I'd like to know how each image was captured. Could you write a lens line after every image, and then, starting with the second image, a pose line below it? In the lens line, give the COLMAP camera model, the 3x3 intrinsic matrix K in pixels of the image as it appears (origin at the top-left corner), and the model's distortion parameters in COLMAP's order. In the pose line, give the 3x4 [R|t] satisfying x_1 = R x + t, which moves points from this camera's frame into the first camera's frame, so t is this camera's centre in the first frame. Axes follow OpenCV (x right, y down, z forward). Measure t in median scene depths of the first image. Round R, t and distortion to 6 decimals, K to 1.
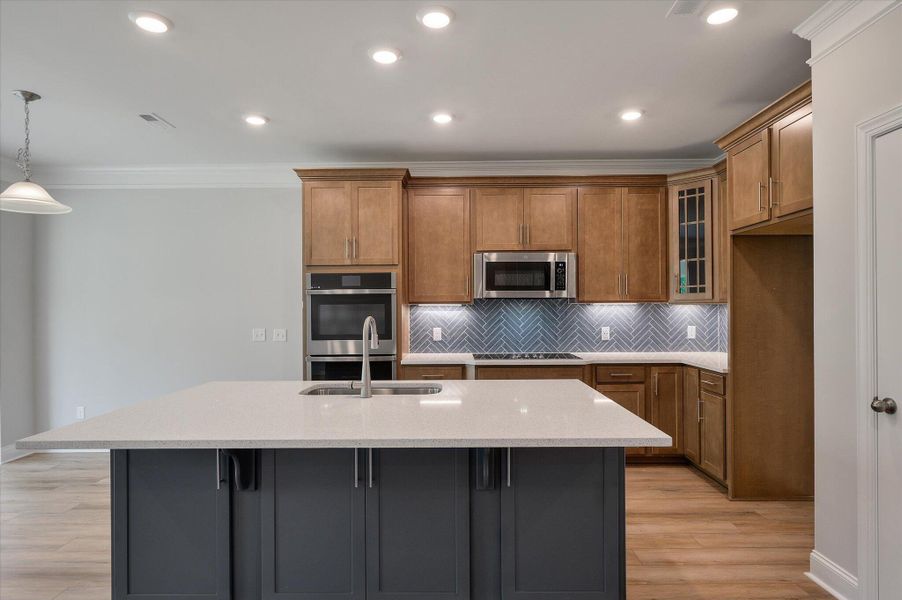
lens RADIAL K [[502.6, 0, 456.5], [0, 502.6, 307.8], [0, 0, 1]] dist [-0.005634, 0.001683]
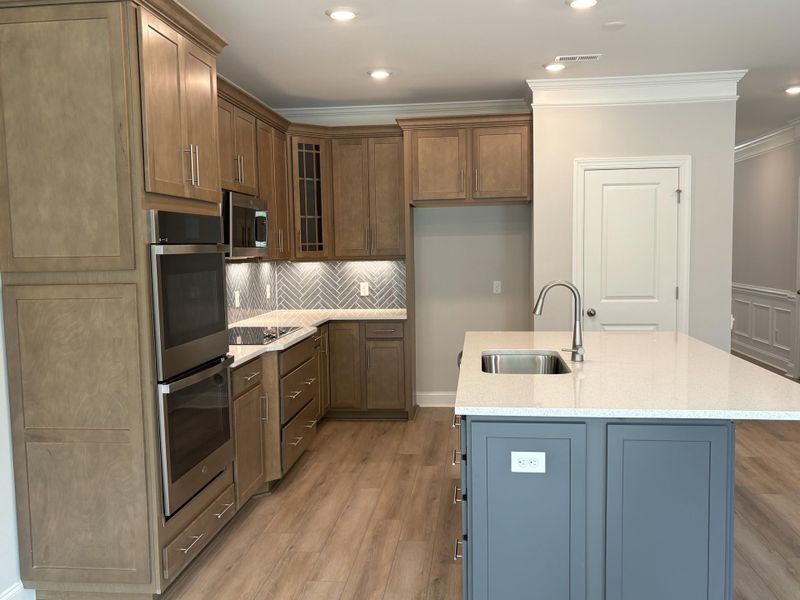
lens RADIAL K [[703.8, 0, 397.4], [0, 703.8, 306.9], [0, 0, 1]] dist [0.050427, -0.085548]
pose [[0.107833, -0.080317, 0.990919, -0.927942], [0.015462, 0.996746, 0.079107, -0.026625], [-0.994049, 0.006791, 0.108724, 0.695229]]
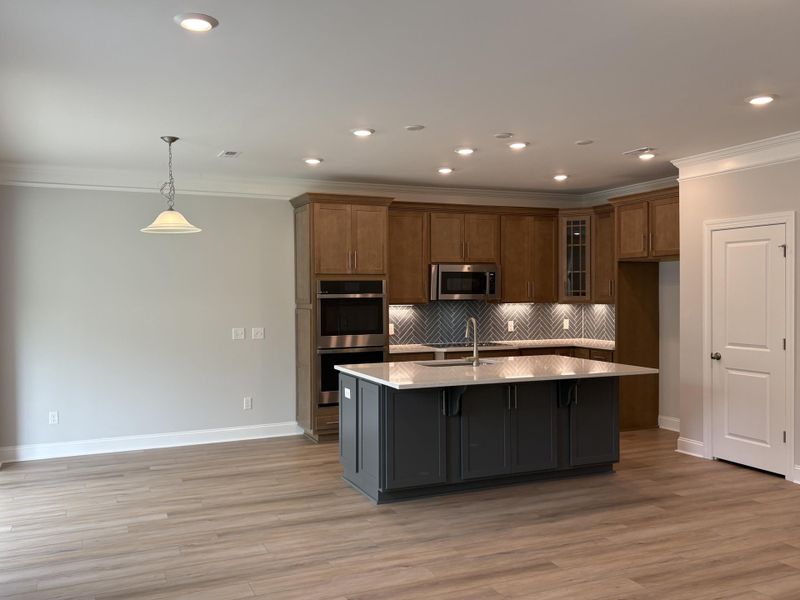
lens RADIAL K [[703.8, 0, 389.3], [0, 703.8, 302.5], [0, 0, 1]] dist [0.050427, -0.085548]
pose [[0.918316, -0.005507, 0.395810, -0.795864], [0.000429, 0.999916, 0.012917, -0.037508], [-0.395848, -0.011693, 0.918242, -0.602280]]
